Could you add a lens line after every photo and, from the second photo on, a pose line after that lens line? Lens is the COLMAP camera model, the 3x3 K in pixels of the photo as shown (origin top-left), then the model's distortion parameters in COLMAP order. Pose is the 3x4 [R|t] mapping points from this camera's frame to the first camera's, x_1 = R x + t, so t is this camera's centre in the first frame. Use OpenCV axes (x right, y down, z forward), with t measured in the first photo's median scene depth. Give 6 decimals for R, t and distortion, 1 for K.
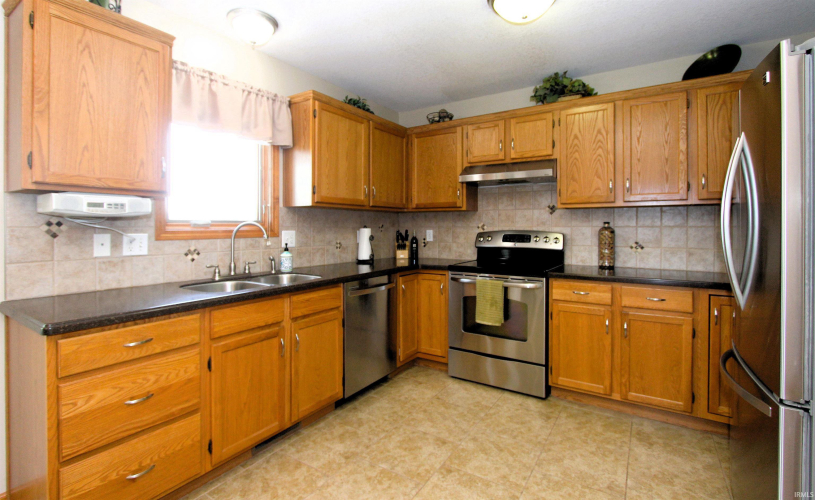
lens RADIAL K [[360.4, 0, 407.3], [0, 360.4, 228.3], [0, 0, 1]] dist [-0.012468, 0.000345]
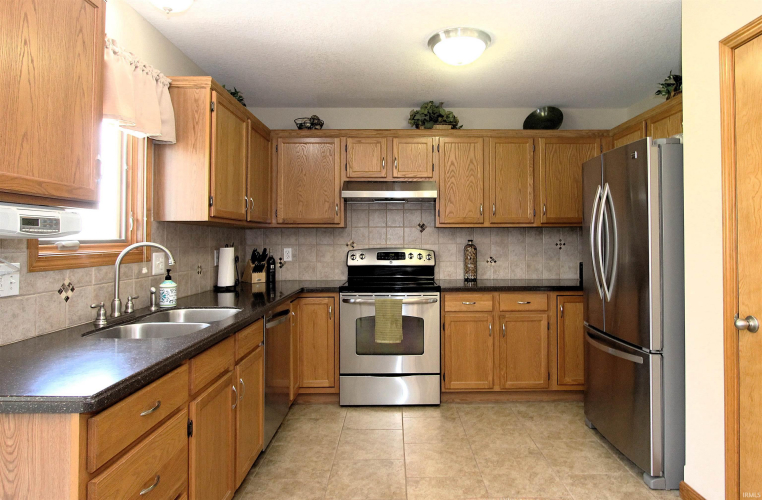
lens RADIAL K [[440.2, 0, 383.3], [0, 440.2, 232.4], [0, 0, 1]] dist [-0.004381, 0.000375]
pose [[0.840911, 0.006520, 0.541134, -0.445737], [0.005369, 0.999778, -0.020390, -0.014875], [-0.541146, 0.020052, 0.840689, -0.025749]]
